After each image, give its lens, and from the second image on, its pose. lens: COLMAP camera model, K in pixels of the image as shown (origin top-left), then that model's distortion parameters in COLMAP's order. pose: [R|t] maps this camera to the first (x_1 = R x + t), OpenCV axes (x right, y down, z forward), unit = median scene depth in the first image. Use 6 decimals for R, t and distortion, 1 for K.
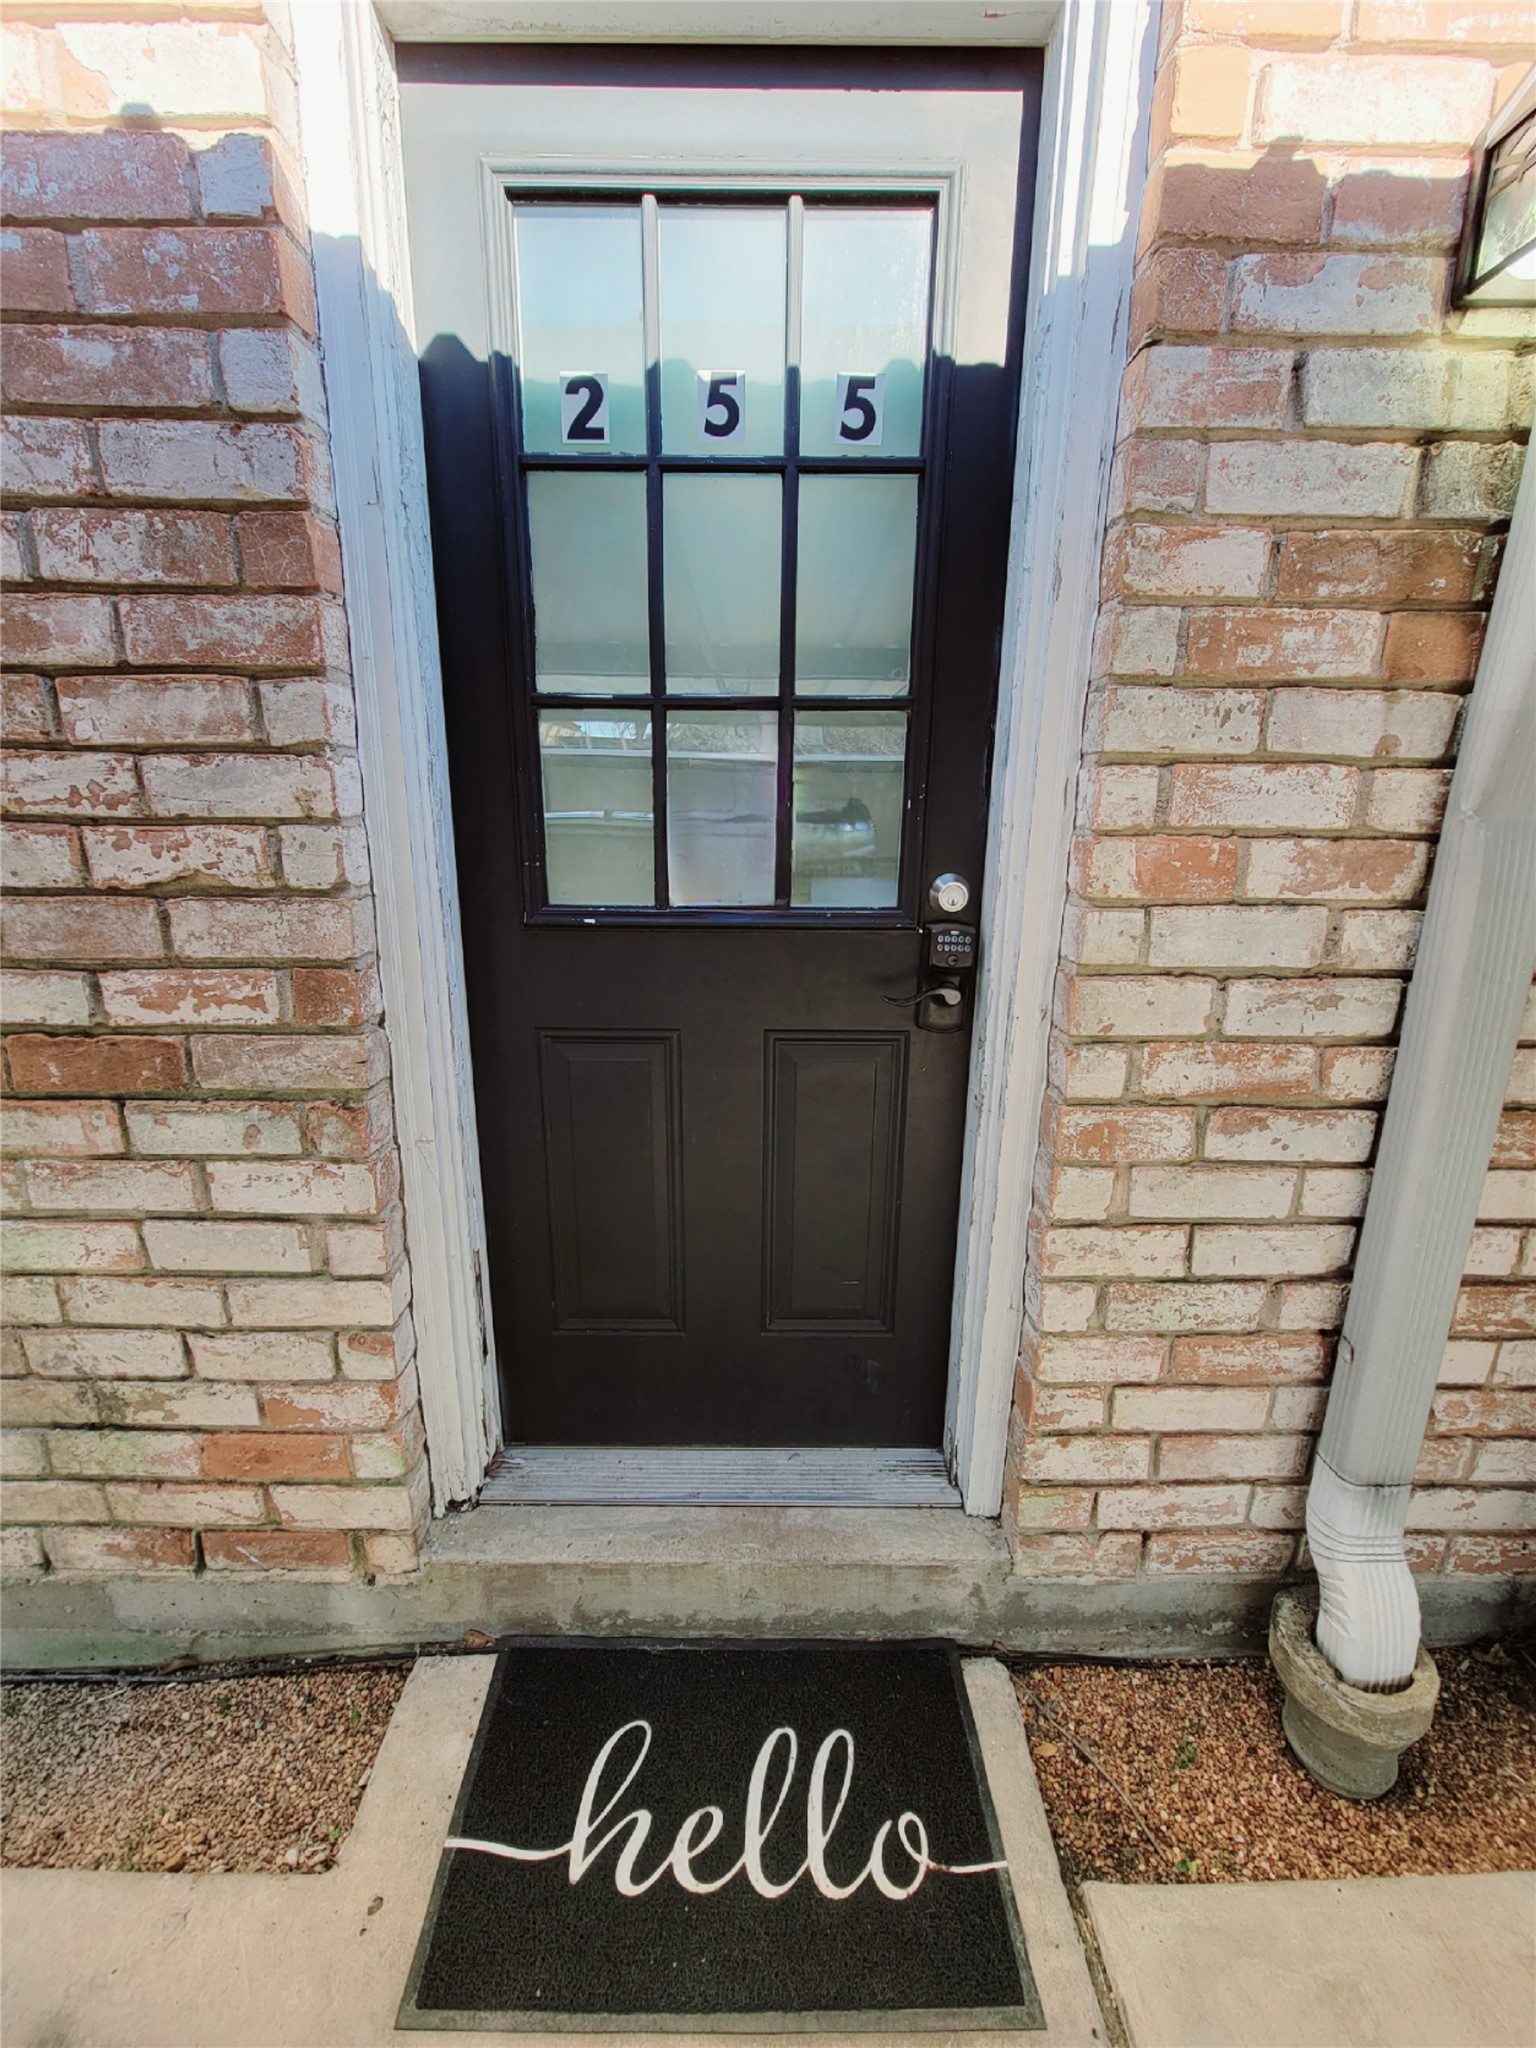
lens RADIAL K [[832.4, 0, 768.0], [0, 832.4, 1024.0], [0, 0, 1]] dist [-0.003169, -0.000412]
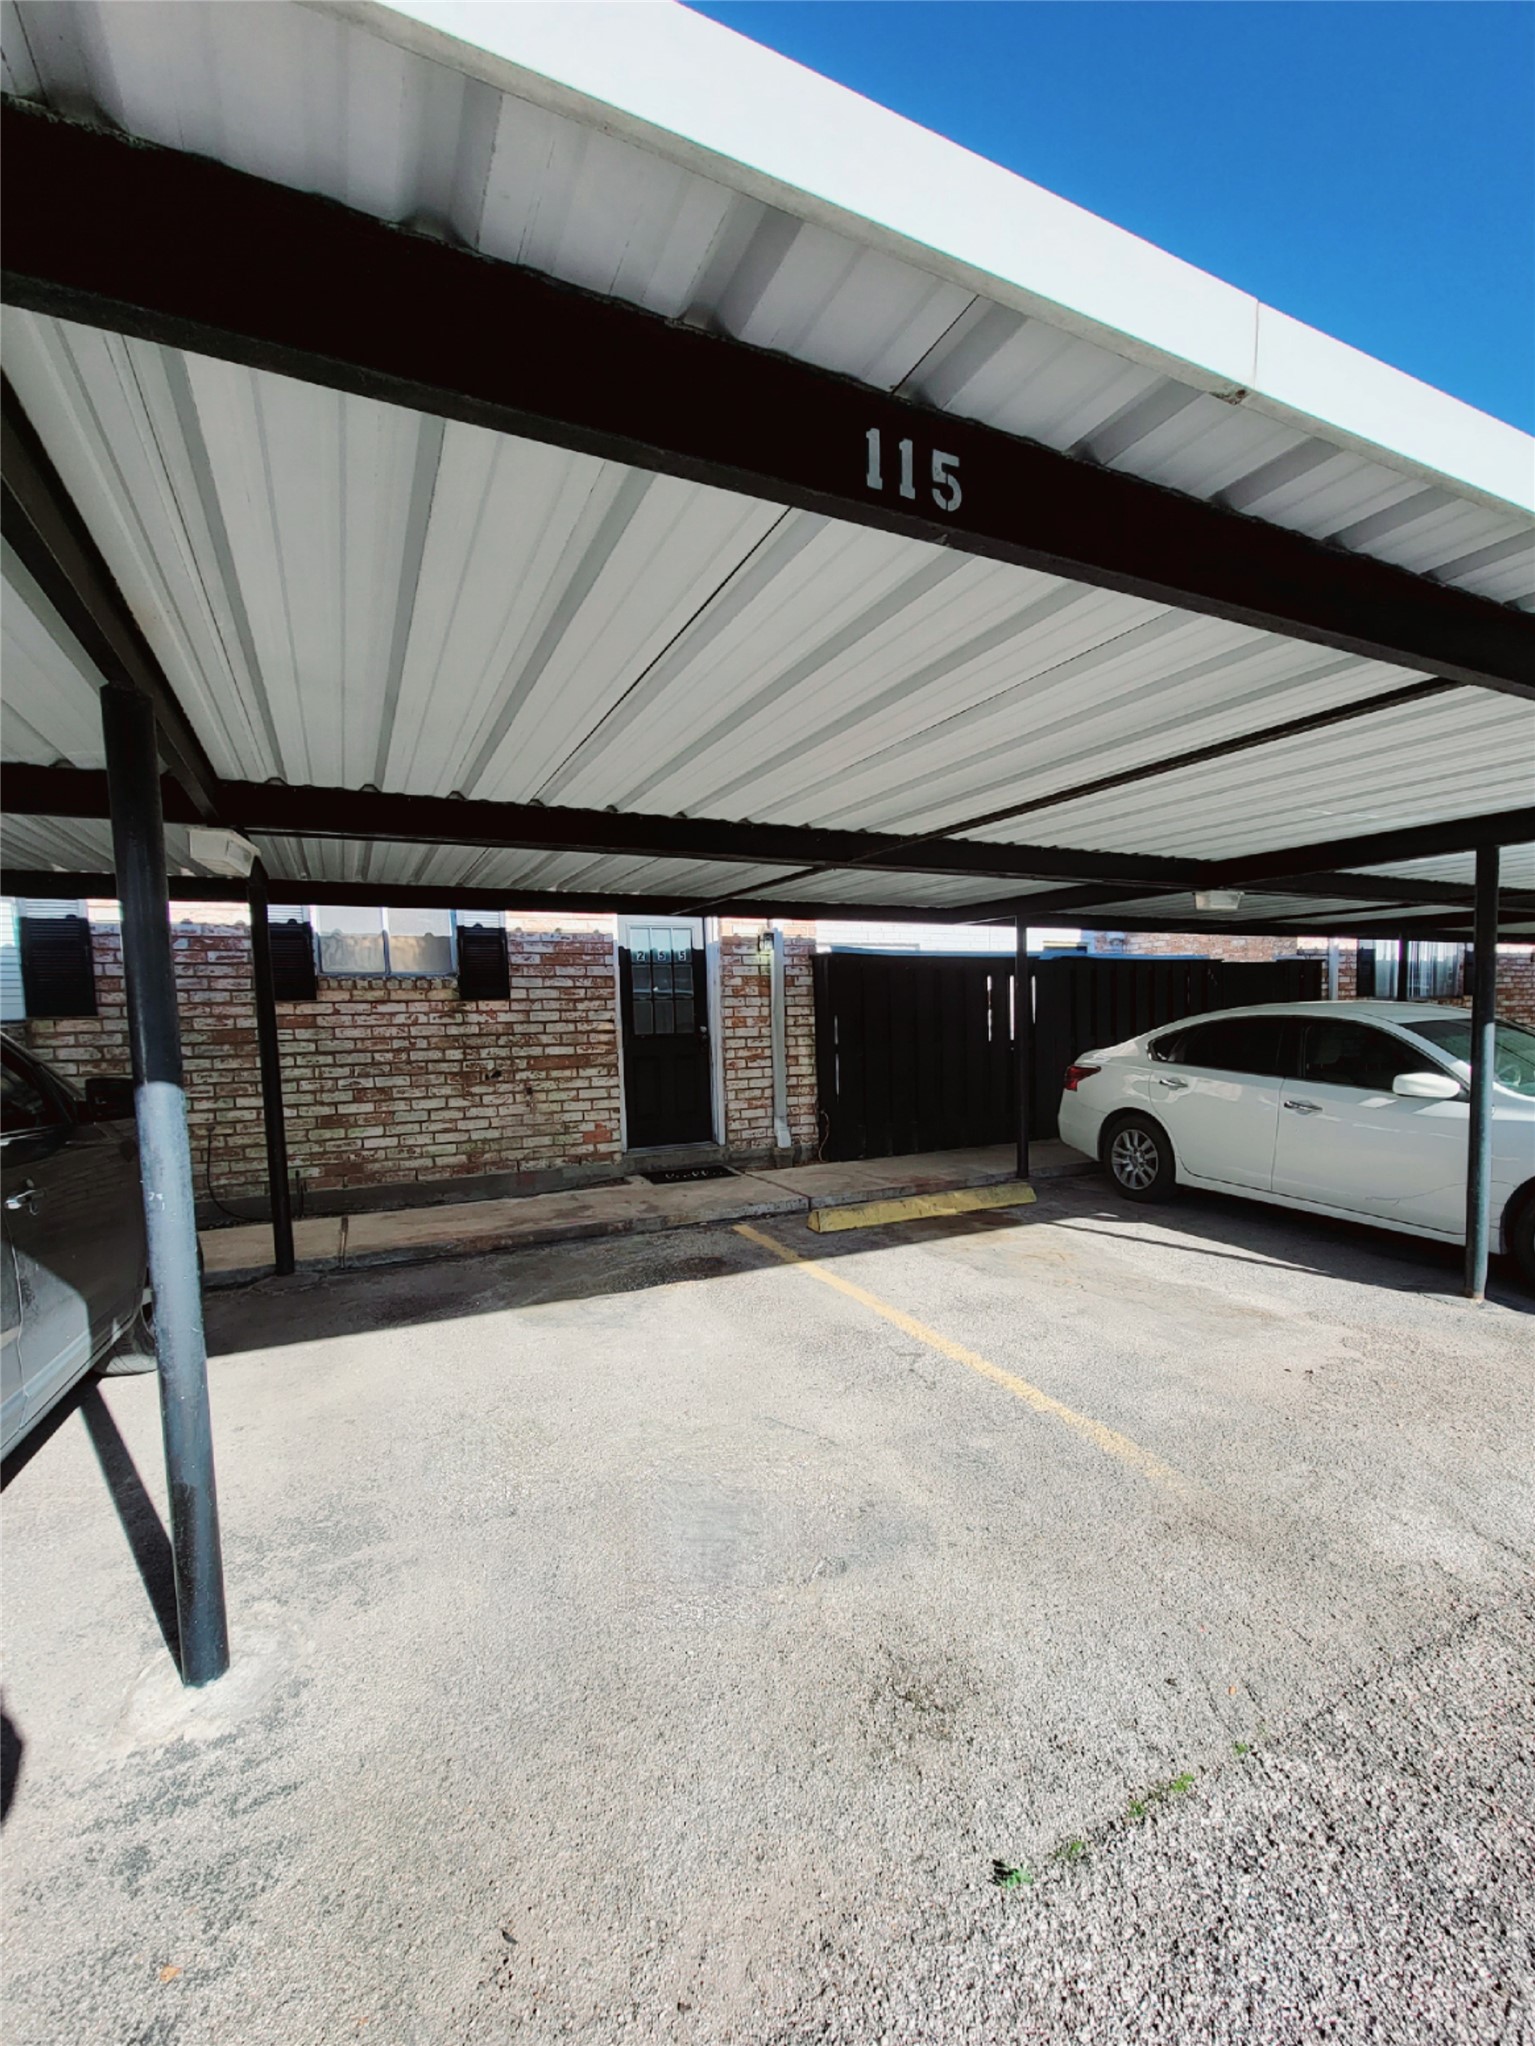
lens RADIAL K [[831.6, 0, 767.5], [0, 831.6, 1023.0], [0, 0, 1]] dist [-0.003169, -0.000412]
pose [[0.909359, -0.039176, 0.414165, -1.987865], [0.146368, 0.962031, -0.230374, 1.348489], [-0.389414, 0.270113, 0.880566, -4.817590]]
